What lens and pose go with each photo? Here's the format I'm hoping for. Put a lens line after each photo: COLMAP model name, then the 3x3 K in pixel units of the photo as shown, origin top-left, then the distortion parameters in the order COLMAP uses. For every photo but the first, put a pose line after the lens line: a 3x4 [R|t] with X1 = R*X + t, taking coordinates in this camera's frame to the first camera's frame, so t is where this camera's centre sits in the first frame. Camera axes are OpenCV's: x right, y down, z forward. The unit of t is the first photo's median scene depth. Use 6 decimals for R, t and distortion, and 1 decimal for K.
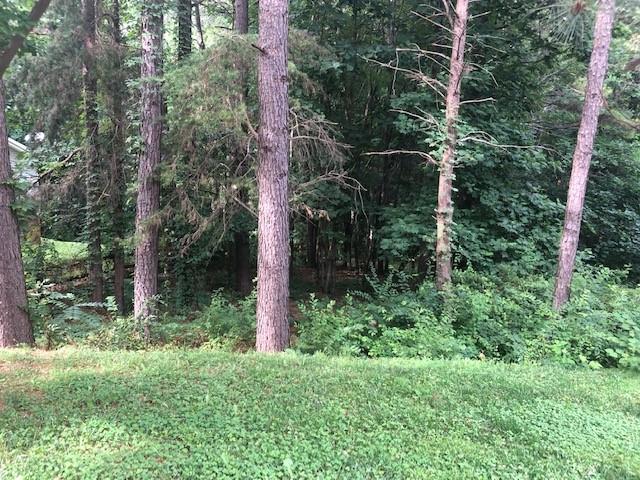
lens RADIAL K [[522.9, 0, 320.0], [0, 522.9, 240.0], [0, 0, 1]] dist [0.043406, -0.087295]
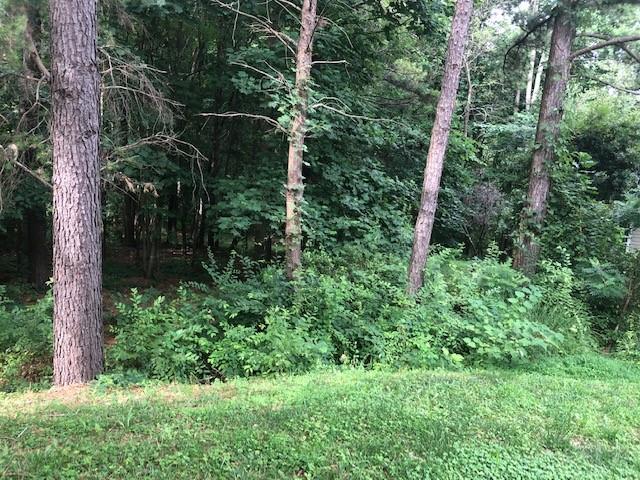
lens RADIAL K [[522.9, 0, 320.0], [0, 522.9, 240.0], [0, 0, 1]] dist [0.043406, -0.087295]
pose [[0.944143, -0.009610, 0.329395, -0.009907], [-0.009318, 0.998396, 0.055838, -0.016593], [-0.329404, -0.055788, 0.942540, 0.161653]]
